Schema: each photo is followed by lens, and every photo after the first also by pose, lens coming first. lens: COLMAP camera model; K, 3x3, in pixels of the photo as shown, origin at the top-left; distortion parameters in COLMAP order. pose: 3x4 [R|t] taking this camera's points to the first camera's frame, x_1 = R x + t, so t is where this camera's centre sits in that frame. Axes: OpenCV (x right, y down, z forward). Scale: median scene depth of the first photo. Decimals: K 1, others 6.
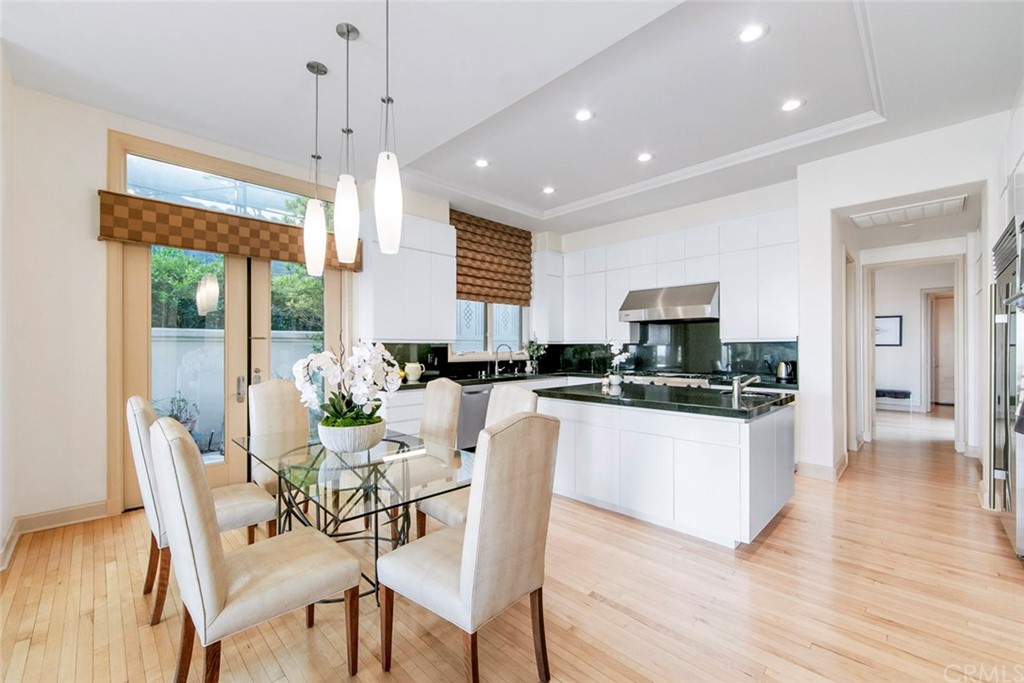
lens RADIAL K [[414.7, 0, 514.6], [0, 414.7, 343.7], [0, 0, 1]] dist [0.001436, 0.000355]
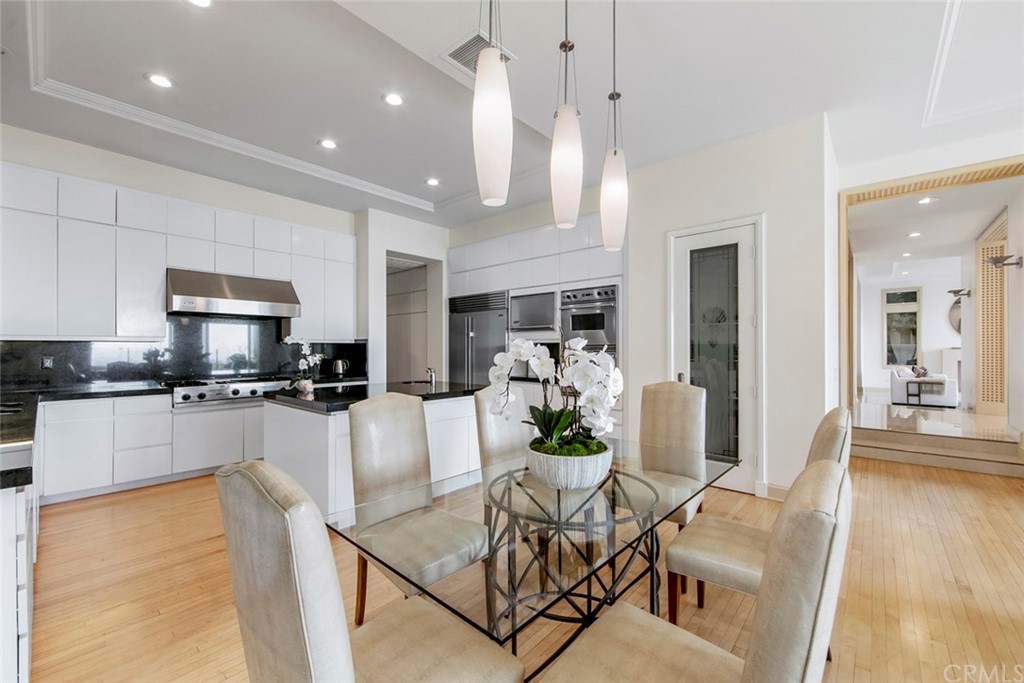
lens RADIAL K [[414.7, 0, 513.5], [0, 414.7, 346.0], [0, 0, 1]] dist [0.001436, 0.000355]
pose [[-0.068041, 0.005778, 0.997666, -0.604983], [-0.005779, 0.999964, -0.006185, 0.008717], [-0.997666, -0.006186, -0.068005, 0.604250]]
